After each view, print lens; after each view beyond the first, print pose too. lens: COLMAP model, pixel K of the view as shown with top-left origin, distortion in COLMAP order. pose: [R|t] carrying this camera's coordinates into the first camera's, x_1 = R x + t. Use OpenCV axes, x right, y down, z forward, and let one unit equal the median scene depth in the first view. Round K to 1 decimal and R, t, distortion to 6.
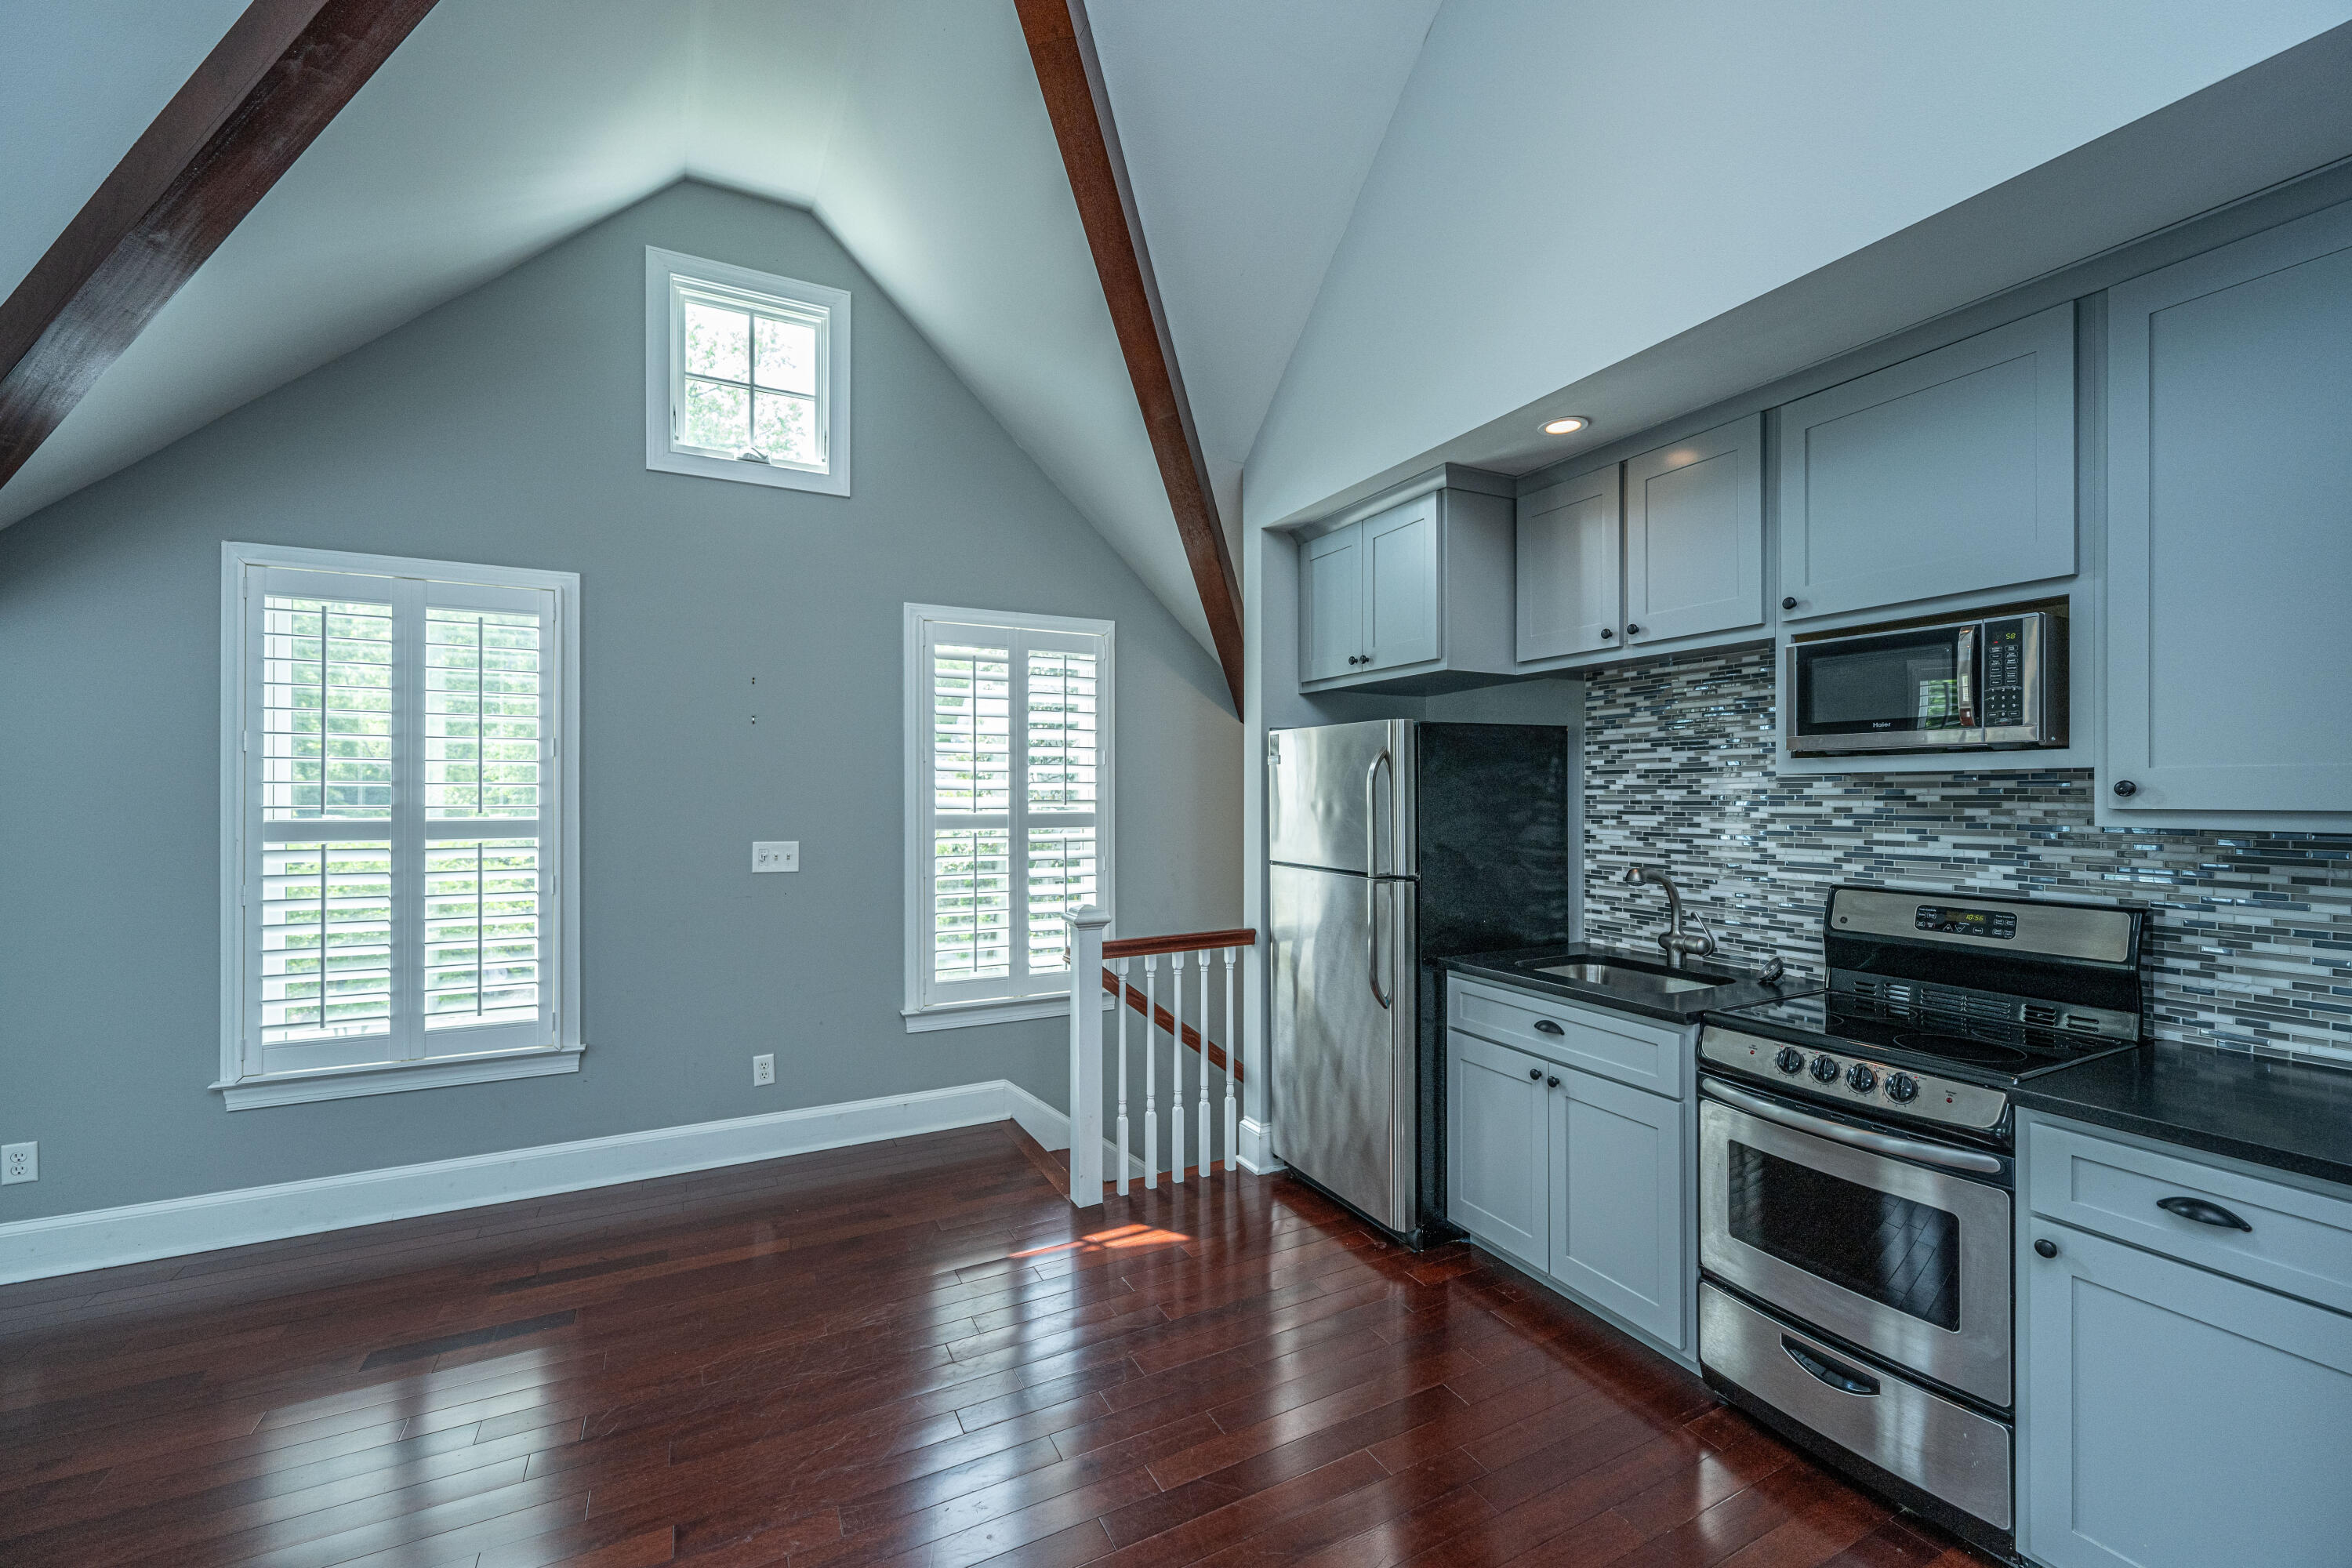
lens RADIAL K [[942.8, 0, 1196.5], [0, 942.8, 795.5], [0, 0, 1]] dist [-0.000842, -0.000110]
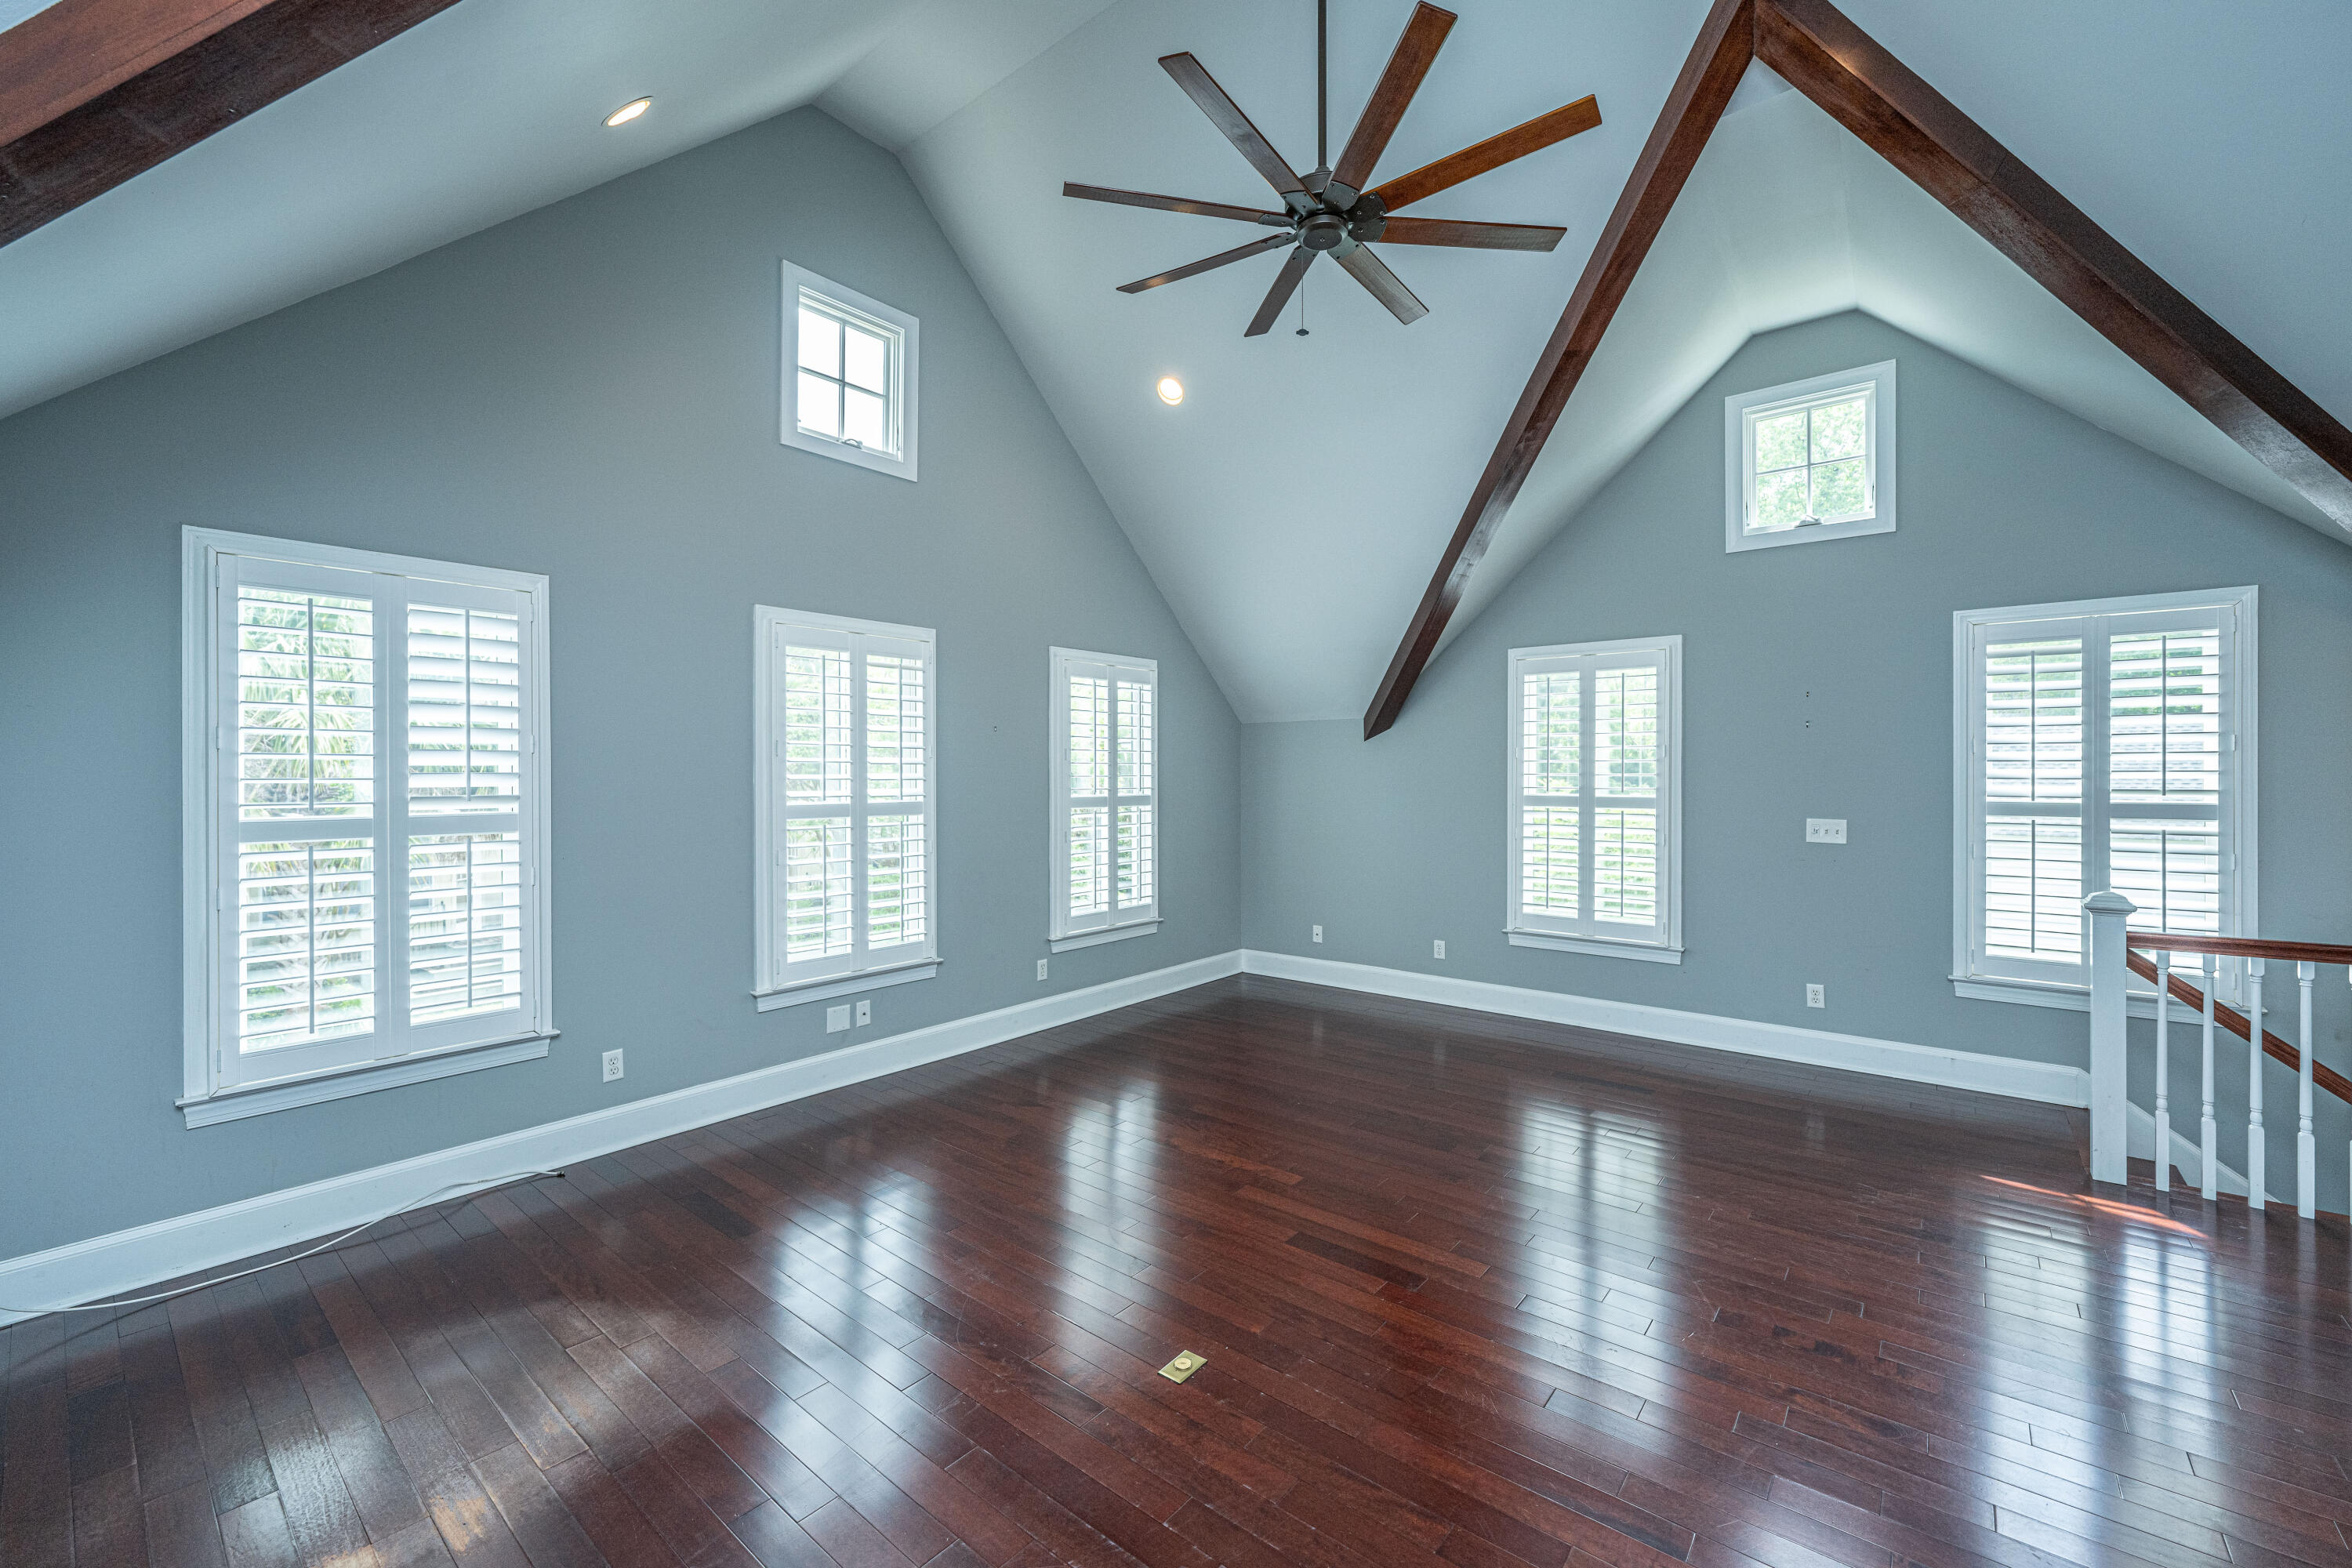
lens RADIAL K [[957.2, 0, 1151.1], [0, 957.2, 773.1], [0, 0, 1]] dist [0.000004, 0.000024]
pose [[0.367607, 0.001828, -0.929980, 0.517811], [0.002357, 0.999993, 0.002897, -0.023466], [0.929978, -0.003257, 0.367600, -0.400342]]
